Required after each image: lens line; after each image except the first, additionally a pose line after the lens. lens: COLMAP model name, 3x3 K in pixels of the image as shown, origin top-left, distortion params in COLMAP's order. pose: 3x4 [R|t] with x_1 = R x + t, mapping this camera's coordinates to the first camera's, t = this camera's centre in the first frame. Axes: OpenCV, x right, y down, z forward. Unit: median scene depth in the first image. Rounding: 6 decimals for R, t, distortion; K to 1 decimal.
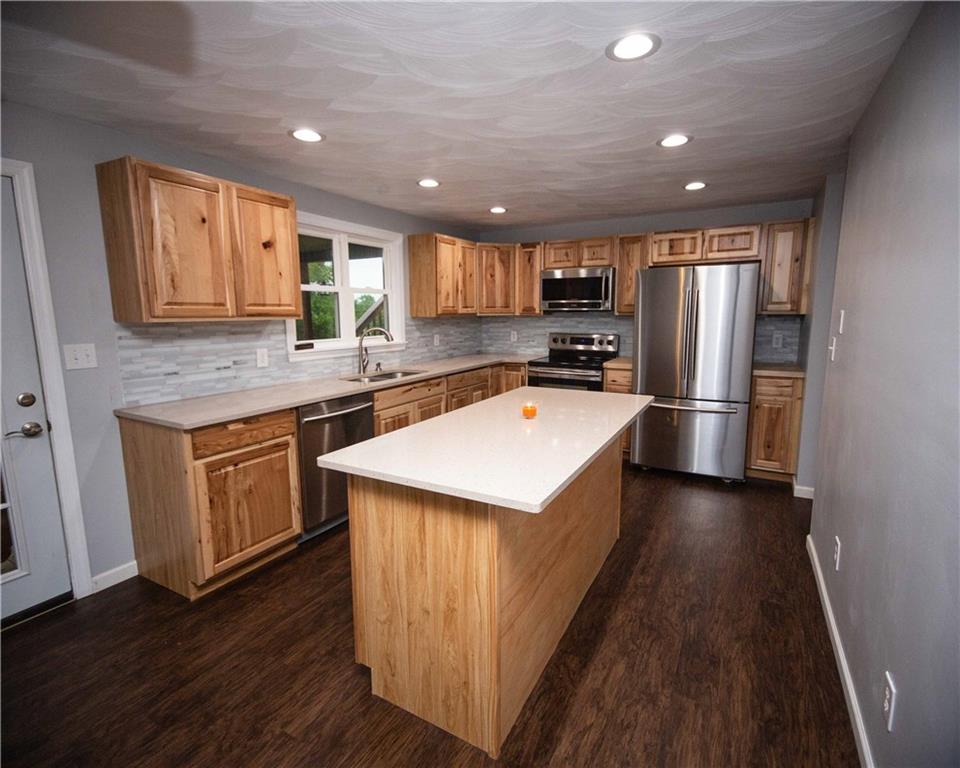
lens RADIAL K [[475.2, 0, 480.0], [0, 475.2, 384.0], [0, 0, 1]] dist [0.018612, -0.000359]
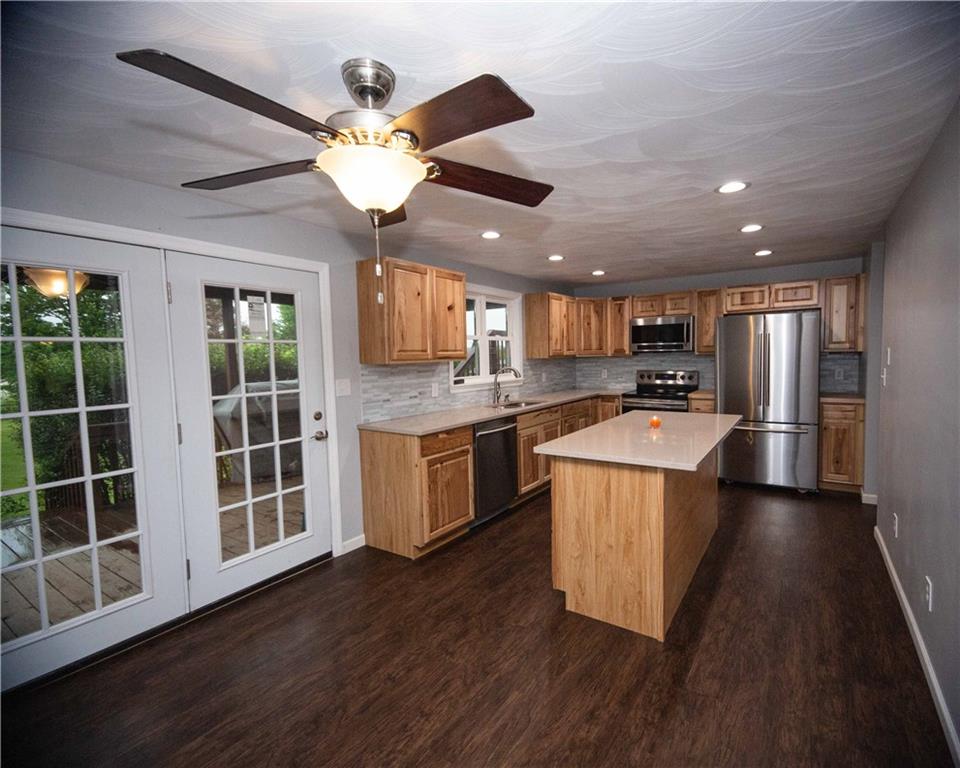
lens RADIAL K [[467.1, 0, 501.5], [0, 467.1, 387.7], [0, 0, 1]] dist [0.019661, 0.000739]
pose [[0.997742, -0.009852, -0.066436, -0.185674], [0.004541, 0.996815, -0.079624, 0.044583], [0.067009, 0.079142, 0.994609, -0.295055]]
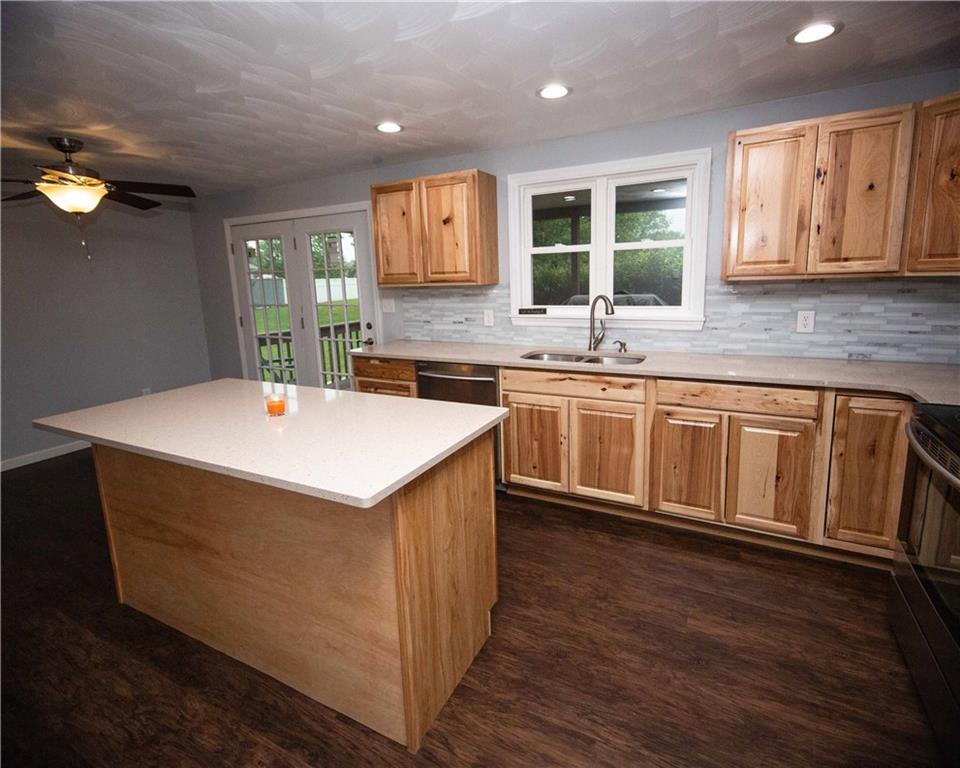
lens RADIAL K [[473.1, 0, 482.8], [0, 473.1, 355.0], [0, 0, 1]] dist [-0.000346, 0.000085]
pose [[0.024883, 0.171692, -0.984836, 0.669438], [-0.120745, 0.978445, 0.167527, -0.156940], [0.992372, 0.114745, 0.045077, 0.959302]]
